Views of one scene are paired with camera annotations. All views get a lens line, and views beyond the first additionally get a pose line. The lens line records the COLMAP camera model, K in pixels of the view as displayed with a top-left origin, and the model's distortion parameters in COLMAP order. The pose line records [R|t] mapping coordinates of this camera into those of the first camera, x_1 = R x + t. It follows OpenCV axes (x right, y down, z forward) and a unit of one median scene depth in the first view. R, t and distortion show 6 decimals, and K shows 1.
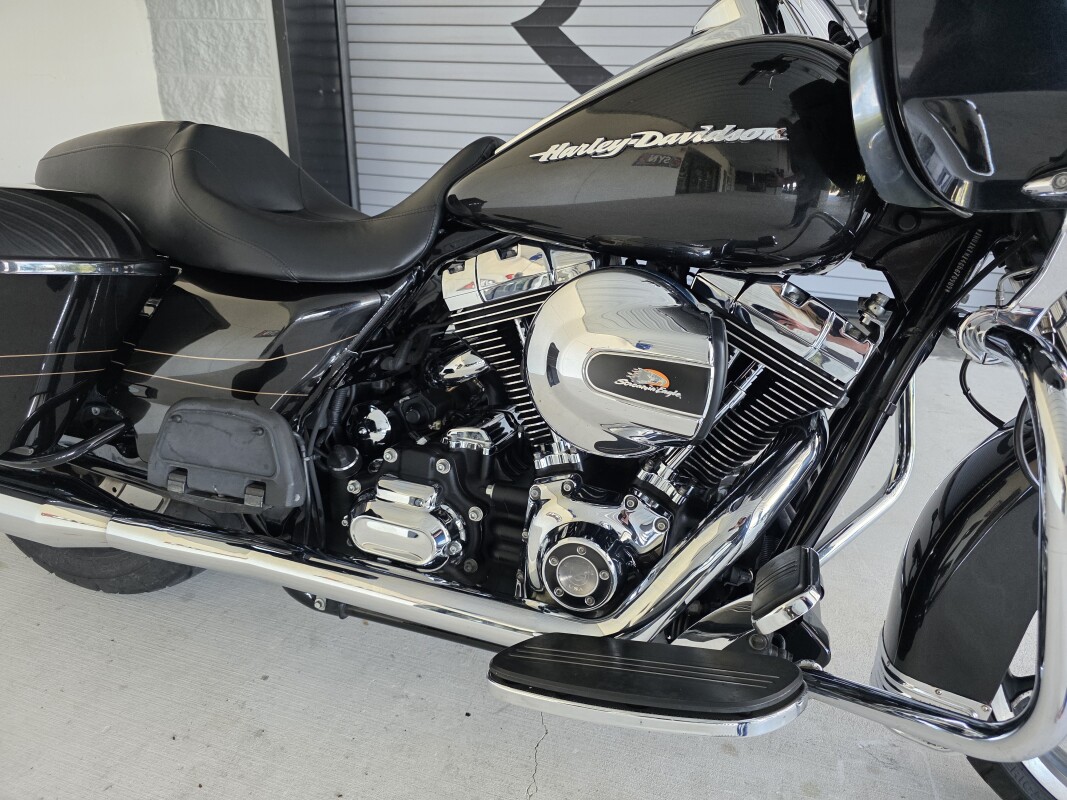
lens RADIAL K [[721.9, 0, 529.1], [0, 721.9, 385.4], [0, 0, 1]] dist [0.020679, -0.023155]
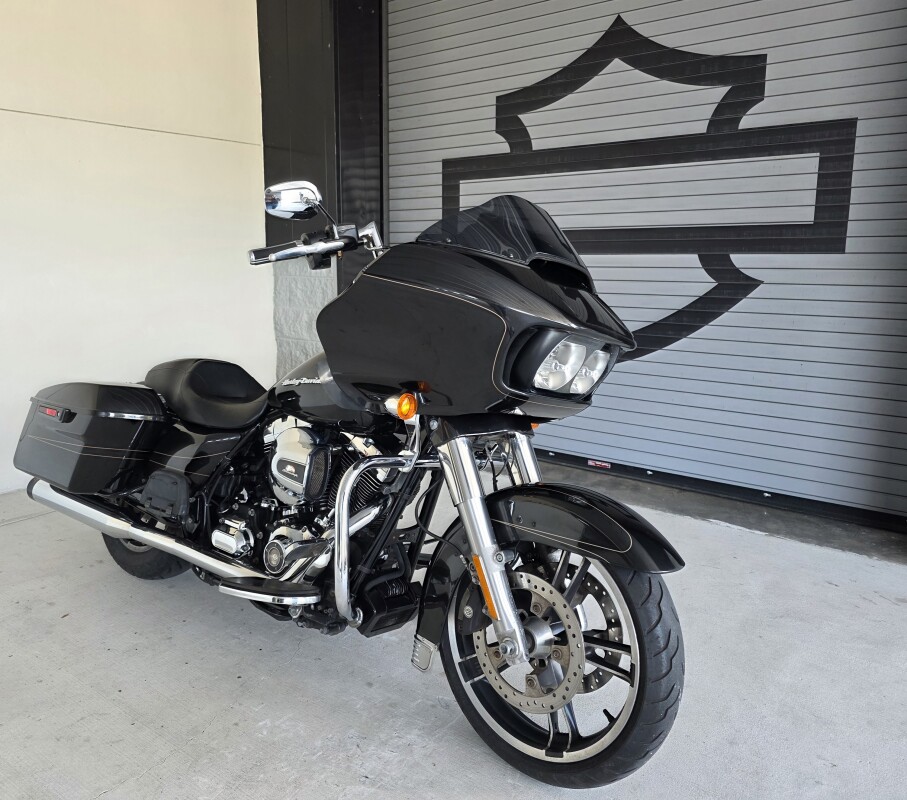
lens RADIAL K [[780.9, 0, 452.8], [0, 780.9, 353.4], [0, 0, 1]] dist [0.011877, 0.004026]
pose [[0.940003, 0.028627, -0.339963, 1.238032], [-0.123535, 0.957414, -0.260954, 0.189604], [0.318015, 0.287295, 0.903509, -1.102860]]
